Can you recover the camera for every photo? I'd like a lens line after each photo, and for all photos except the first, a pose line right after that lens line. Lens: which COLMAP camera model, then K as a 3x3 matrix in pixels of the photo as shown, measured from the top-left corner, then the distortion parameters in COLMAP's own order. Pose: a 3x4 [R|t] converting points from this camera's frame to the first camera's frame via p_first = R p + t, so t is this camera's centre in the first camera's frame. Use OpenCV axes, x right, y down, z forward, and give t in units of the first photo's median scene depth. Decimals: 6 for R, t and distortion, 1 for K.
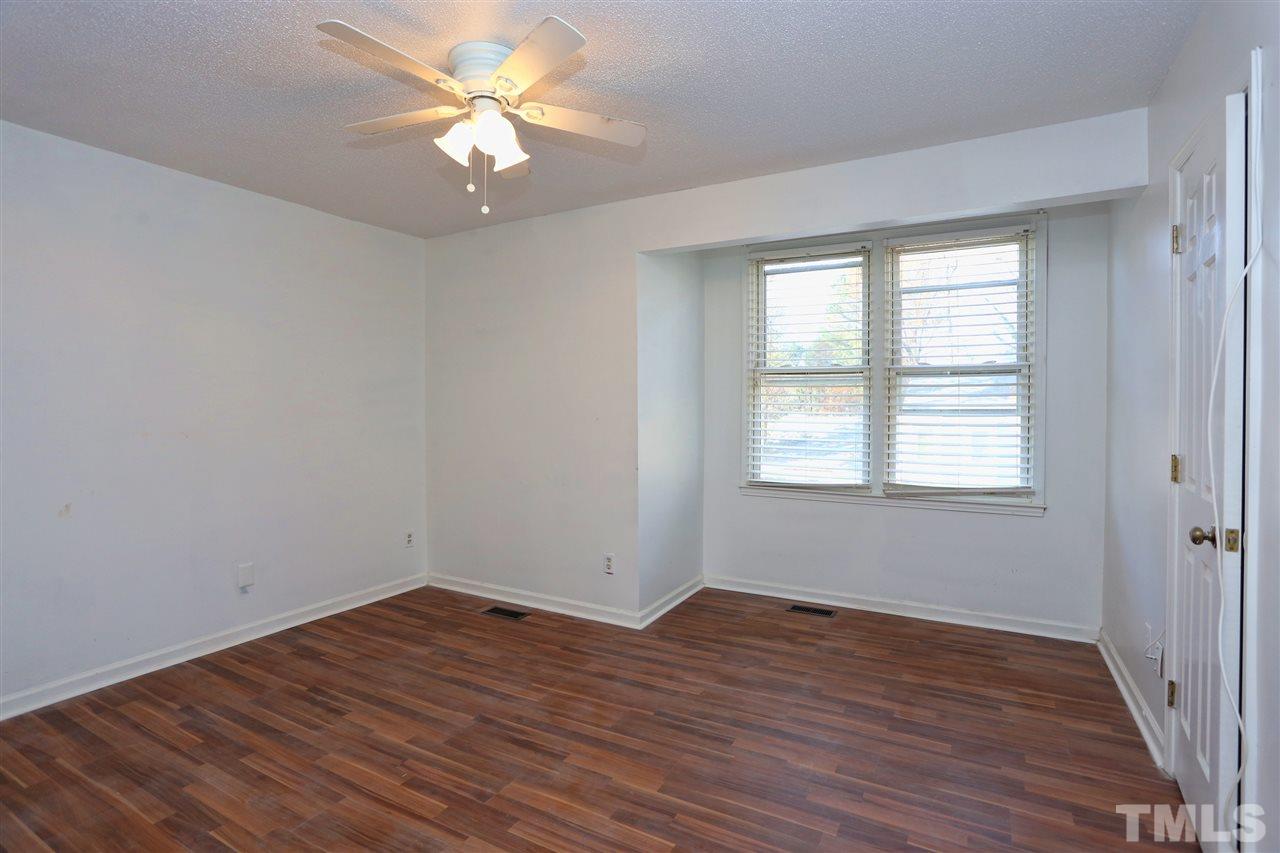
lens RADIAL K [[615.2, 0, 643.8], [0, 615.2, 420.5], [0, 0, 1]] dist [-0.050779, 0.003860]
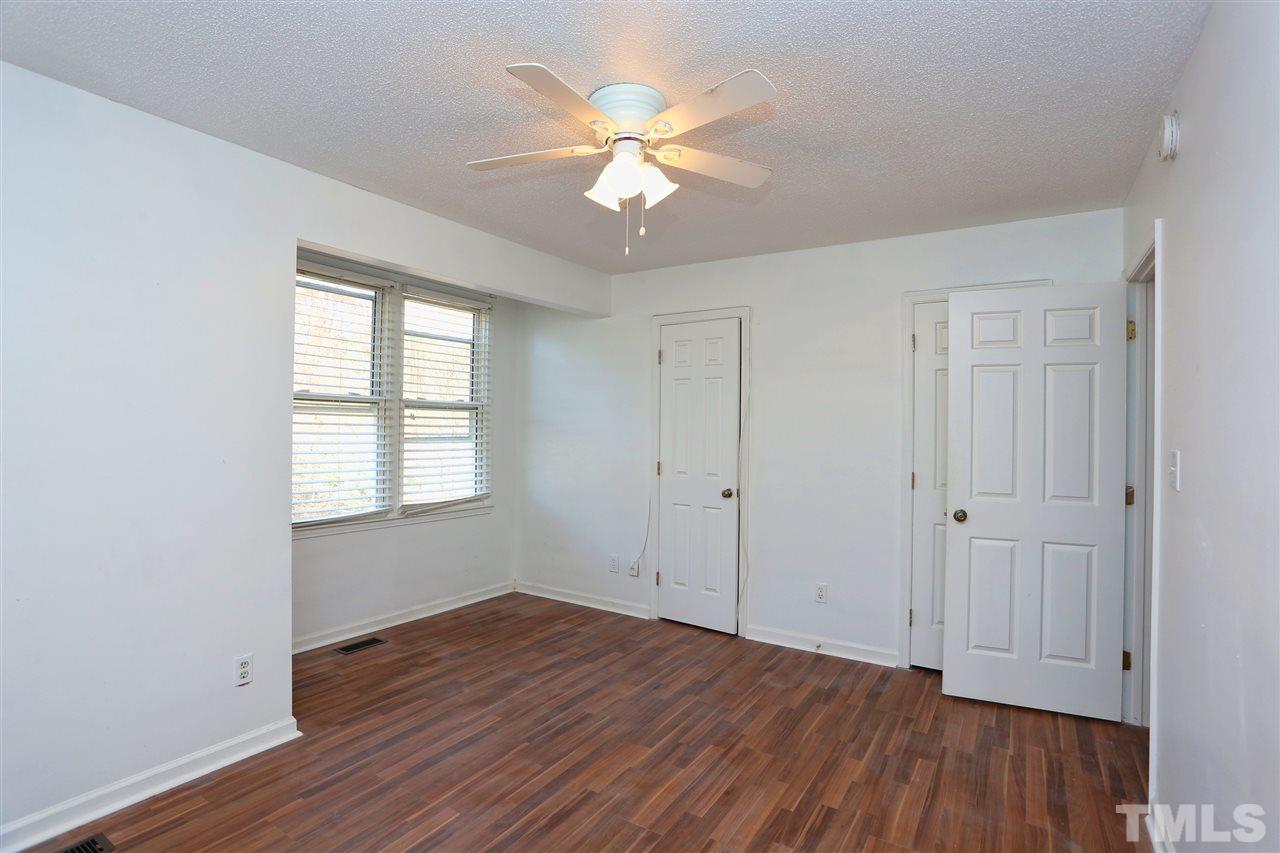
lens RADIAL K [[615.2, 0, 638.1], [0, 615.2, 428.5], [0, 0, 1]] dist [-0.050779, 0.003860]
pose [[0.066921, -0.001596, 0.997757, -0.767739], [0.007202, 0.999973, 0.001117, -0.038362], [-0.997732, 0.007111, 0.066931, 0.571421]]
